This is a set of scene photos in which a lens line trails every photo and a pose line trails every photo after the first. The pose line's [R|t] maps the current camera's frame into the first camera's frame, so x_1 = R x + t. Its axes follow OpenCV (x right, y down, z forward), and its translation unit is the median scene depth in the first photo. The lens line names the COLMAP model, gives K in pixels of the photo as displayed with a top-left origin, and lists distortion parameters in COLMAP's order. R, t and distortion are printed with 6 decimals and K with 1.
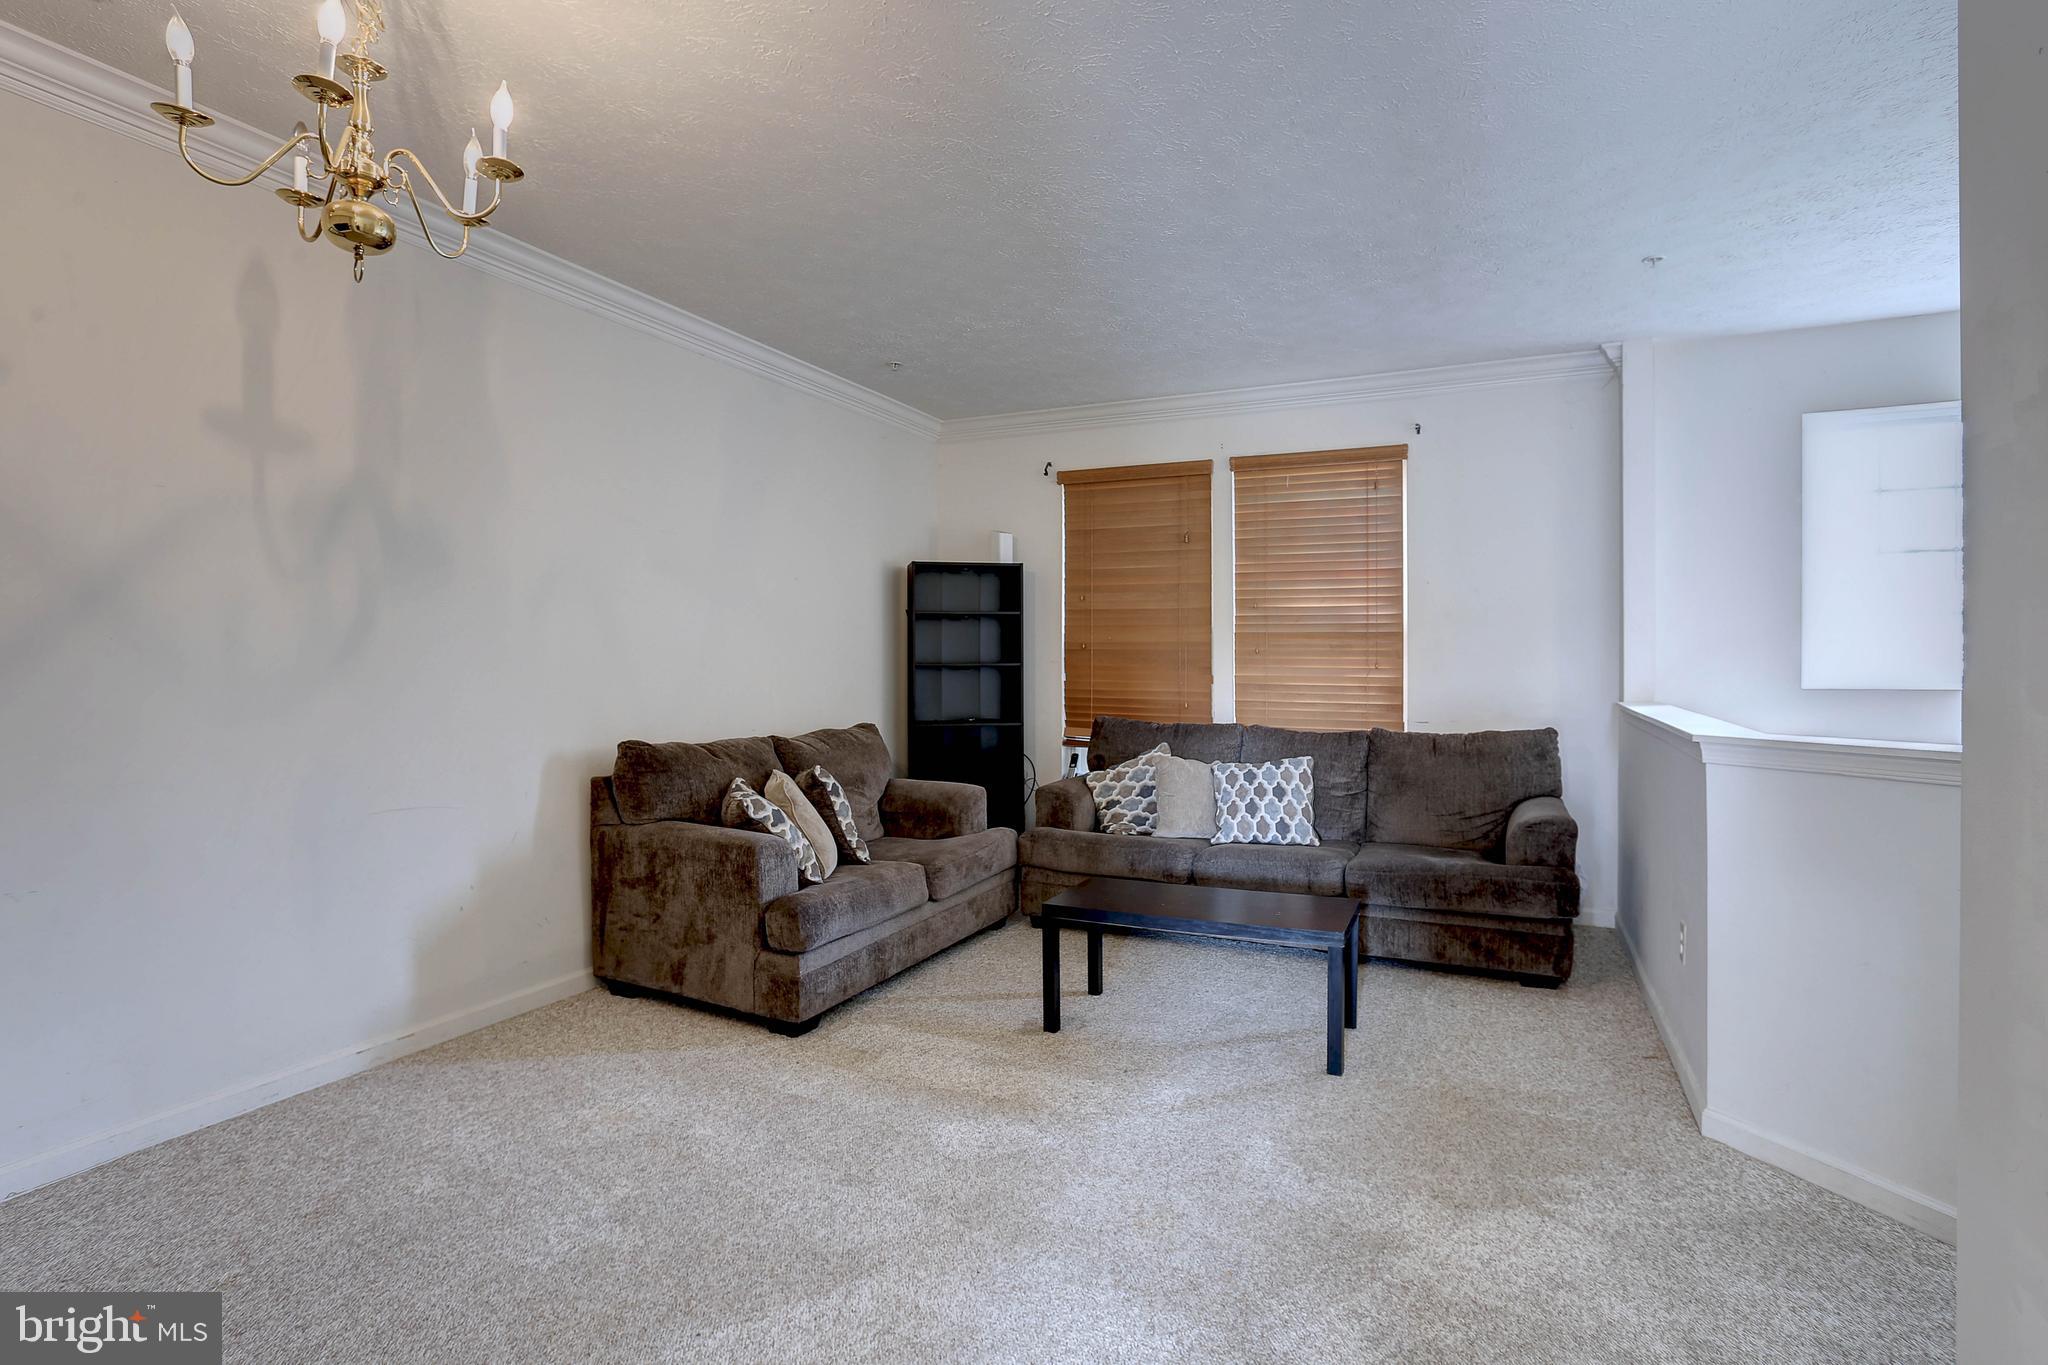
lens RADIAL K [[1023.3, 0, 1034.9], [0, 1023.3, 664.1], [0, 0, 1]] dist [-0.066938, 0.033657]
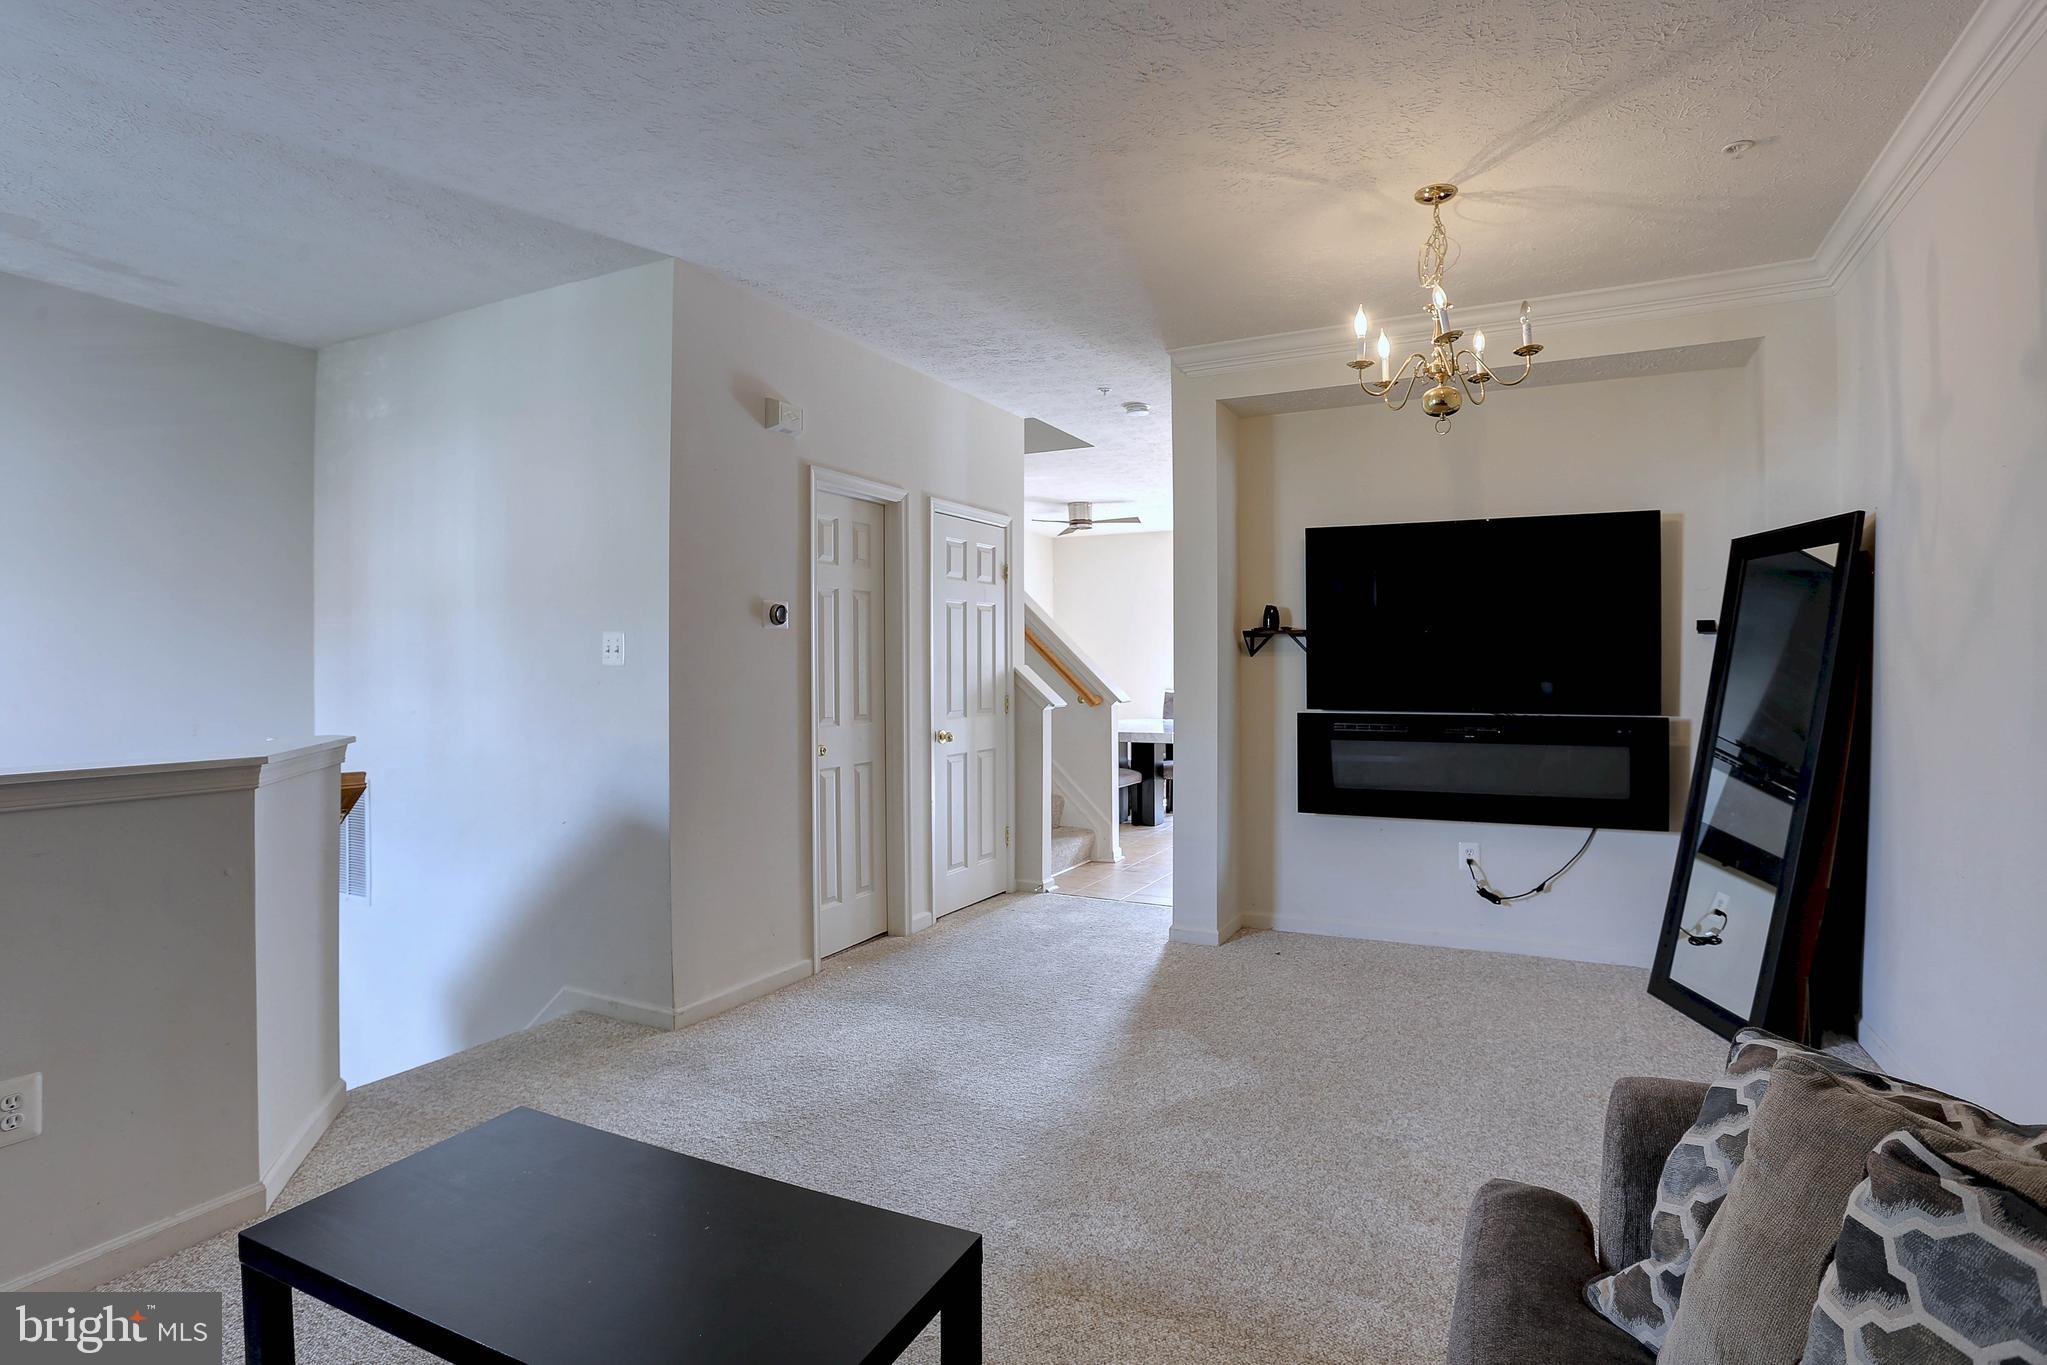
lens RADIAL K [[1022.8, 0, 1034.4], [0, 1022.8, 664.2], [0, 0, 1]] dist [-0.066938, 0.033657]
pose [[-0.999378, 0.004228, 0.034997, -0.022070], [0.004446, 0.999971, 0.006165, -0.006314], [-0.034970, 0.006316, -0.999368, 1.032214]]
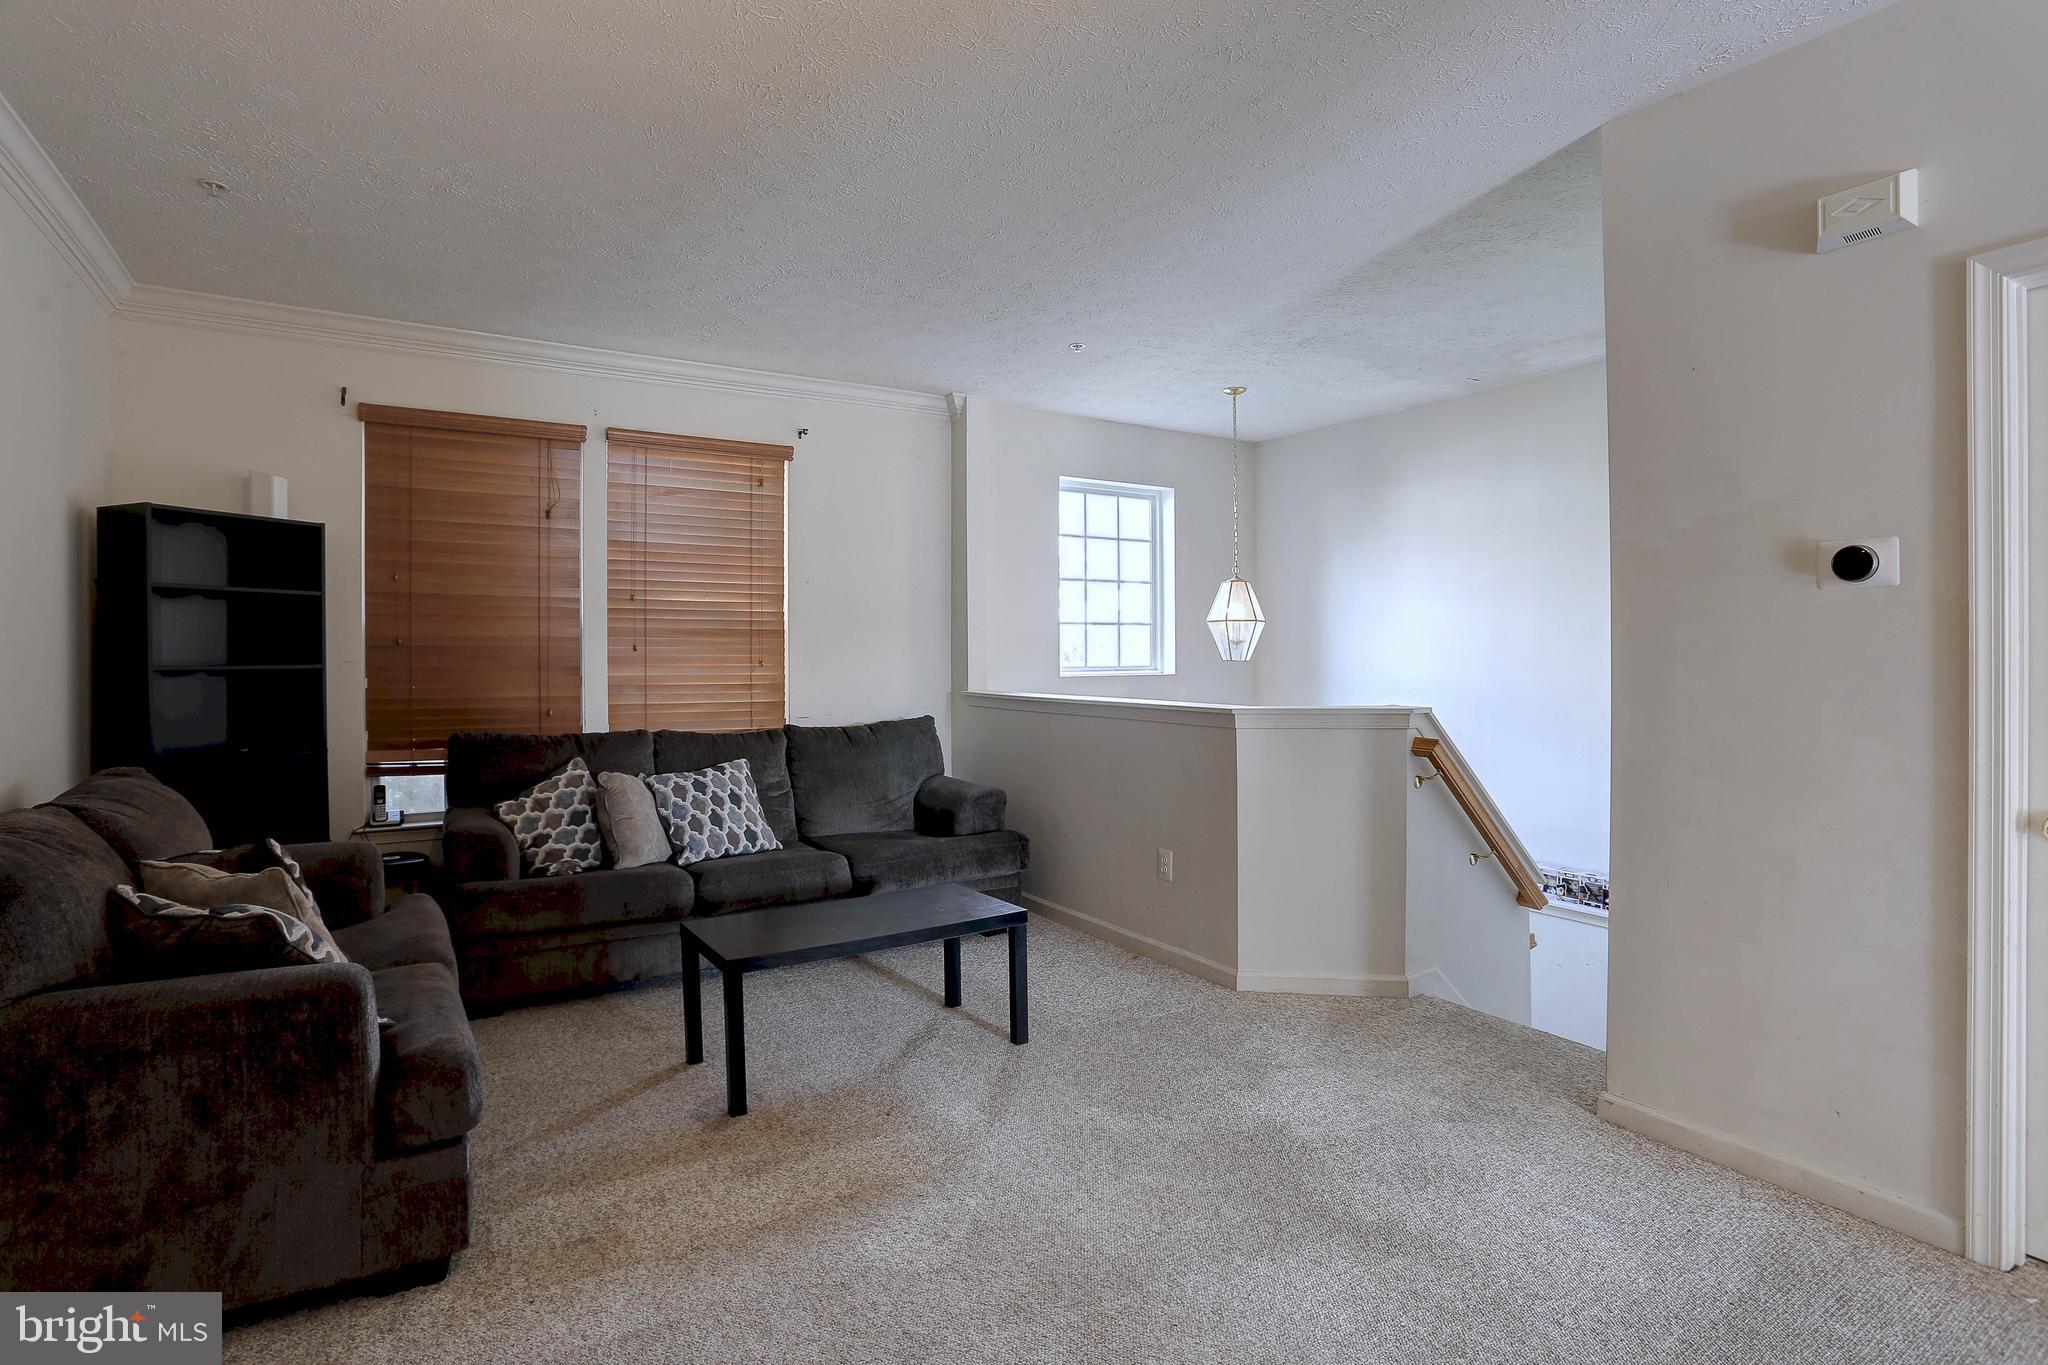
lens RADIAL K [[1005.4, 0, 1028.2], [0, 1005.4, 654.3], [0, 0, 1]] dist [-0.093229, 0.045588]
pose [[0.534348, -0.002235, 0.845262, -0.379612], [0.009144, 0.999953, -0.003136, -0.001728], [-0.845215, 0.009405, 0.534343, 0.275757]]
